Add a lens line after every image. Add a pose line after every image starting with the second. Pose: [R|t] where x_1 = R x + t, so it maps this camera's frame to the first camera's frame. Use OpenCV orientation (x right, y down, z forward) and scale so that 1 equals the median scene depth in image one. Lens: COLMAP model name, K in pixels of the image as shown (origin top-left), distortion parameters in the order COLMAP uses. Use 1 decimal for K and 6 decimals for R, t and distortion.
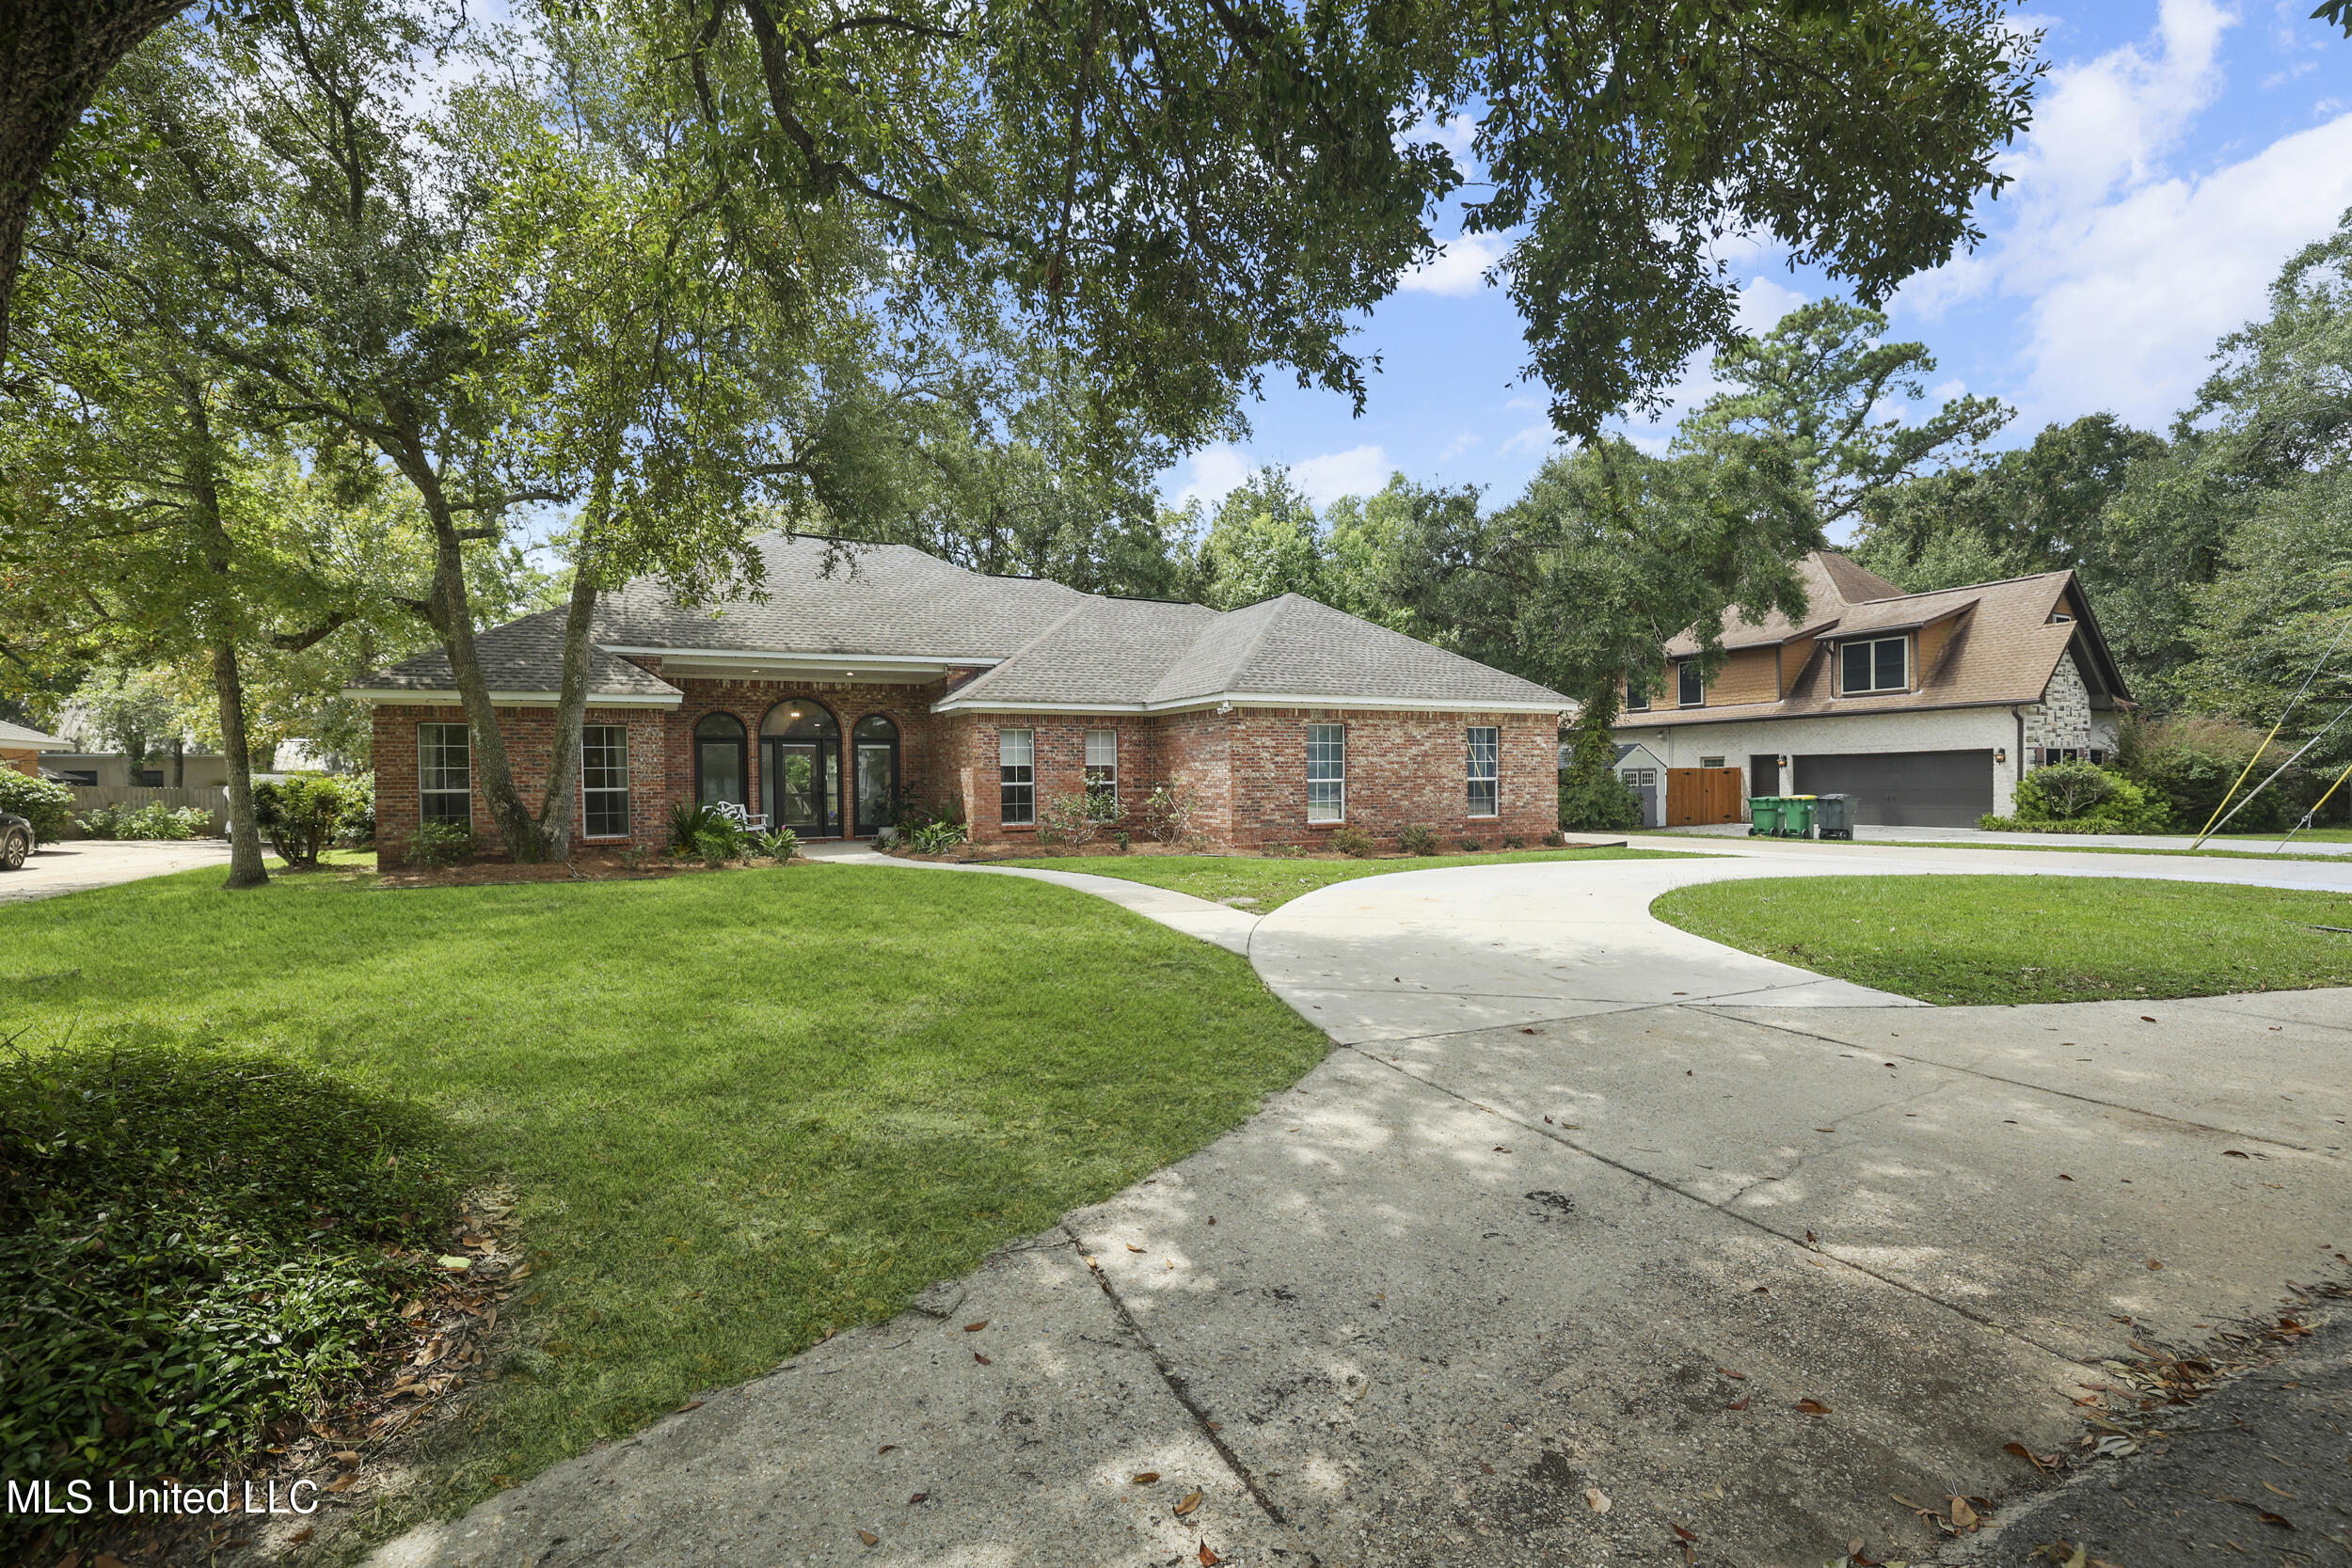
lens RADIAL K [[1029.8, 0, 1126.9], [0, 1029.8, 791.6], [0, 0, 1]] dist [-0.031686, 0.003600]
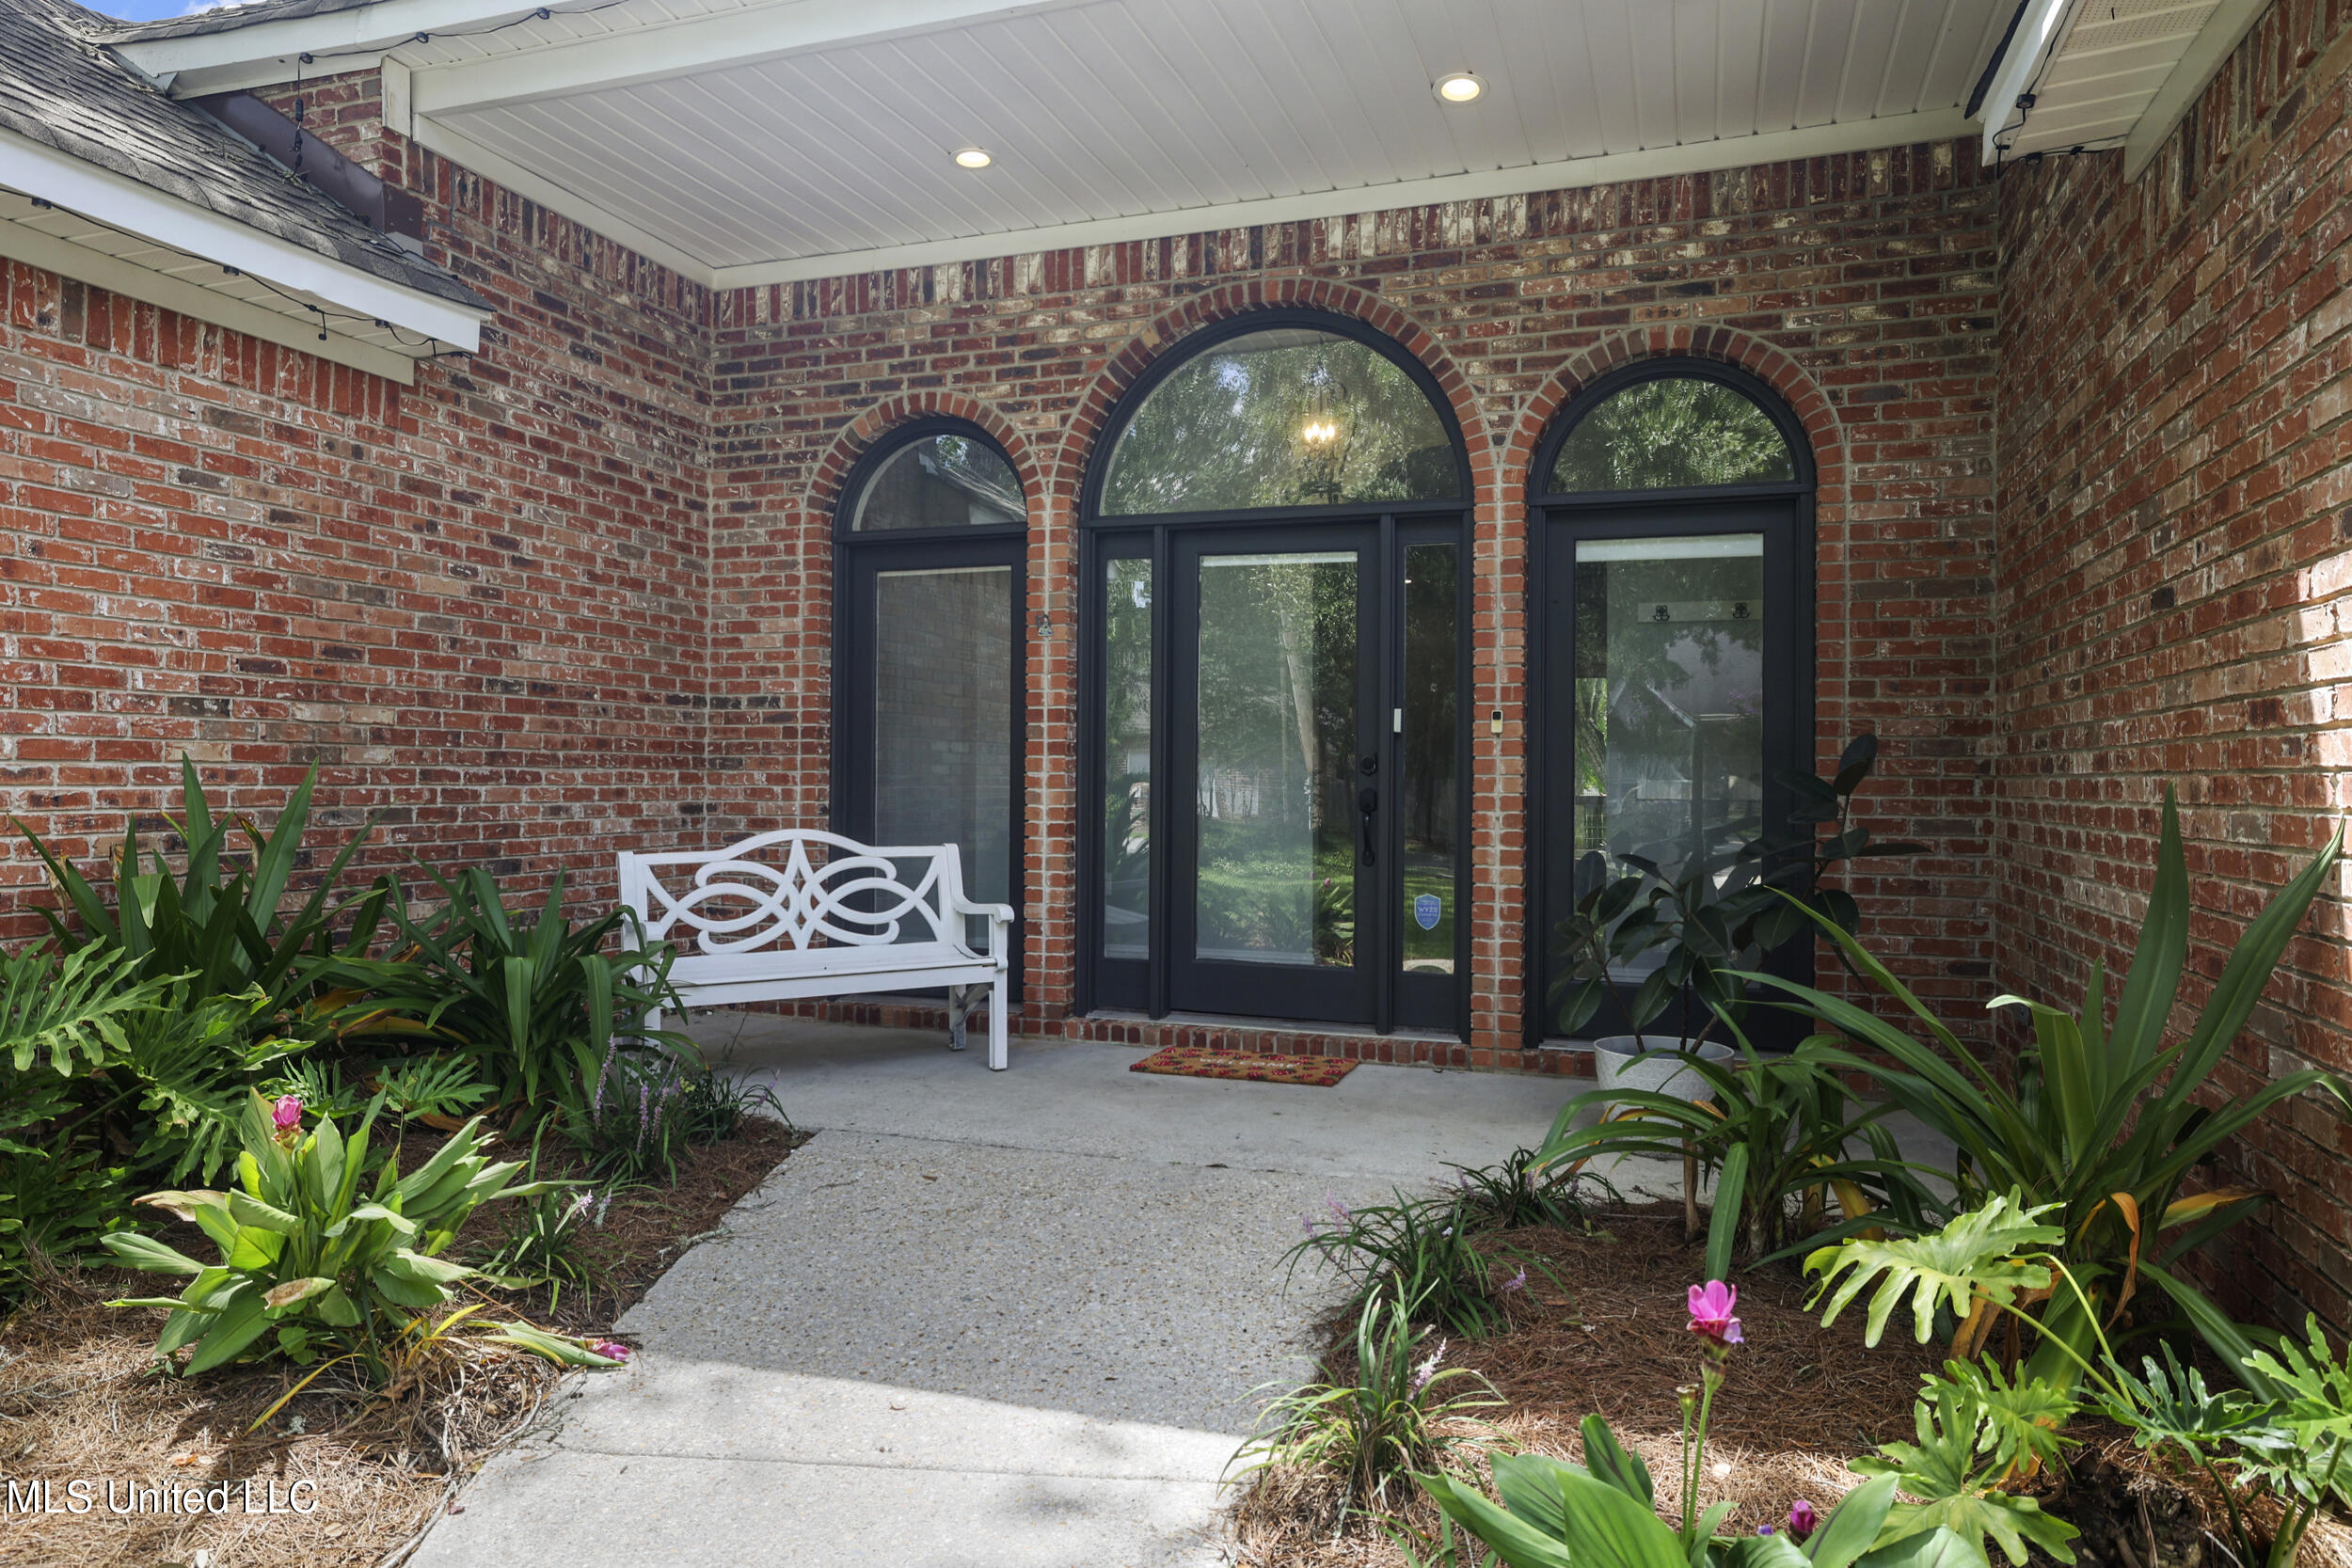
lens RADIAL K [[1496.1, 0, 1167.4], [0, 1496.1, 772.8], [0, 0, 1]] dist [-0.000457, 0.001627]
pose [[0.717339, 0.016315, -0.696533, -0.143741], [-0.023214, 0.999730, -0.000490, -0.003003], [0.696337, 0.016521, 0.717524, 0.857675]]
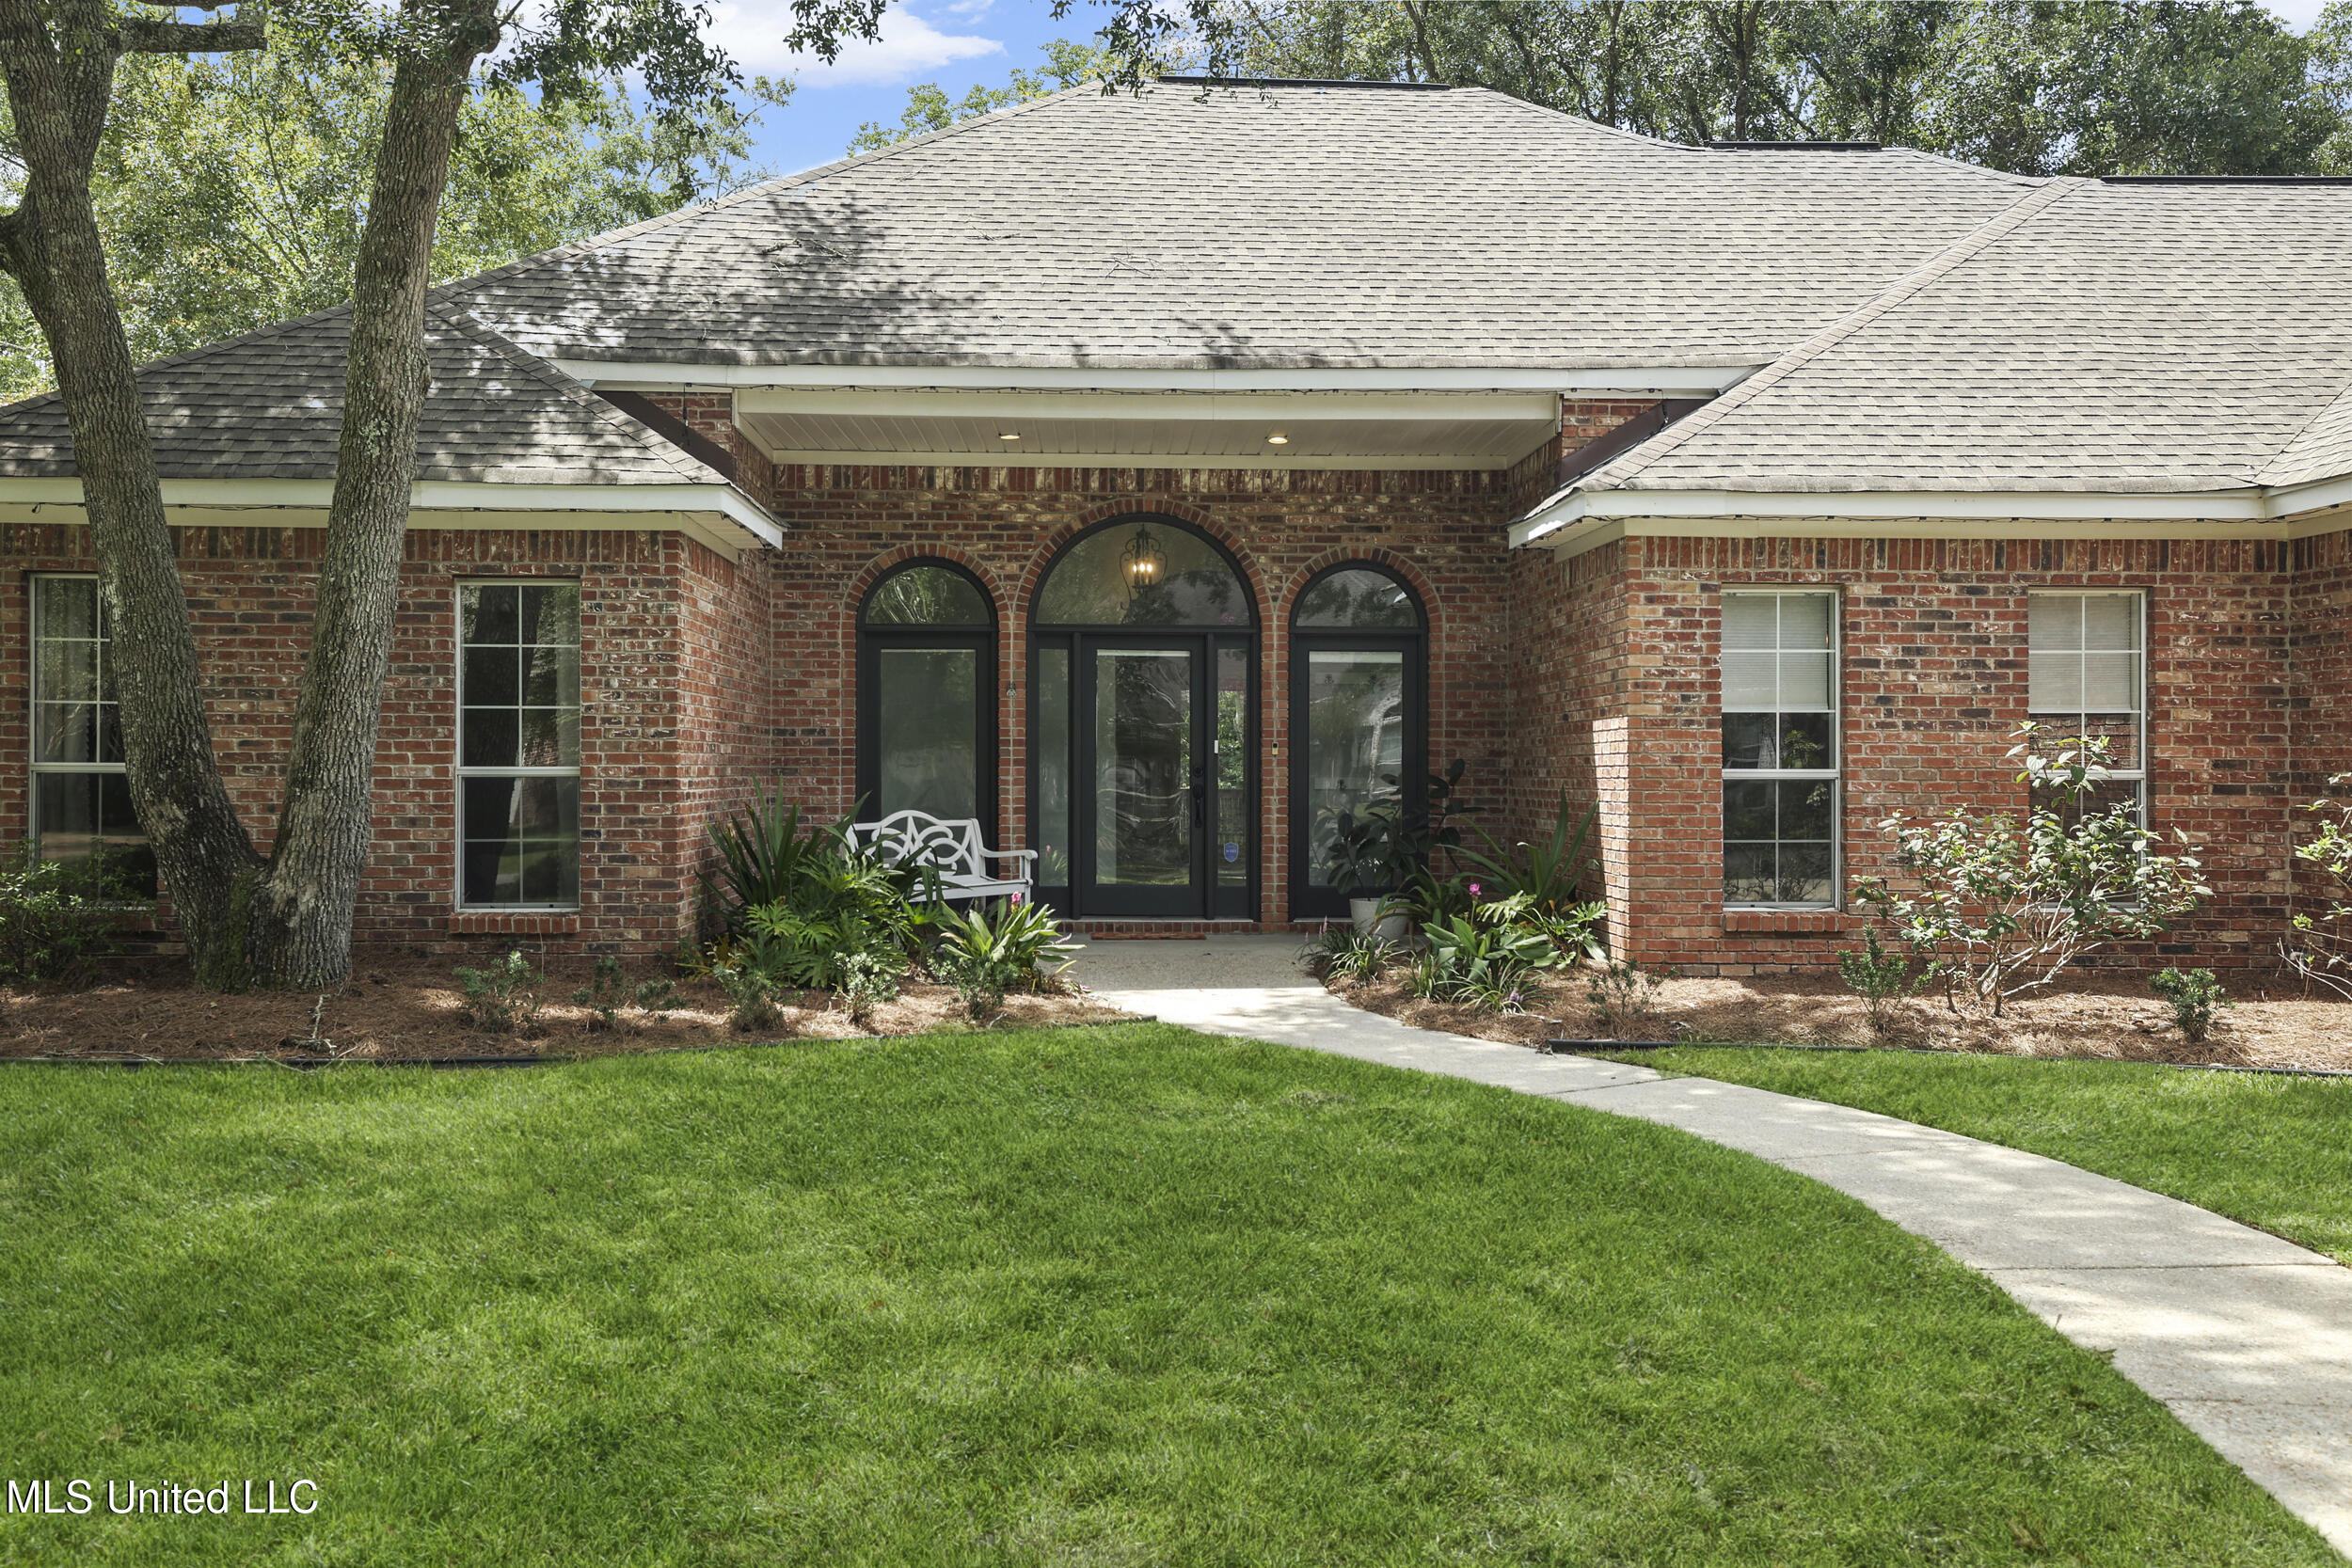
lens RADIAL K [[2216.7, 0, 1175.9], [0, 2216.7, 761.6], [0, 0, 1]] dist [0.056263, 0.025987]
pose [[0.923234, 0.013472, -0.384003, -0.020693], [-0.017945, 0.999806, -0.008065, -0.002607], [0.383820, 0.014337, 0.923297, 0.341041]]
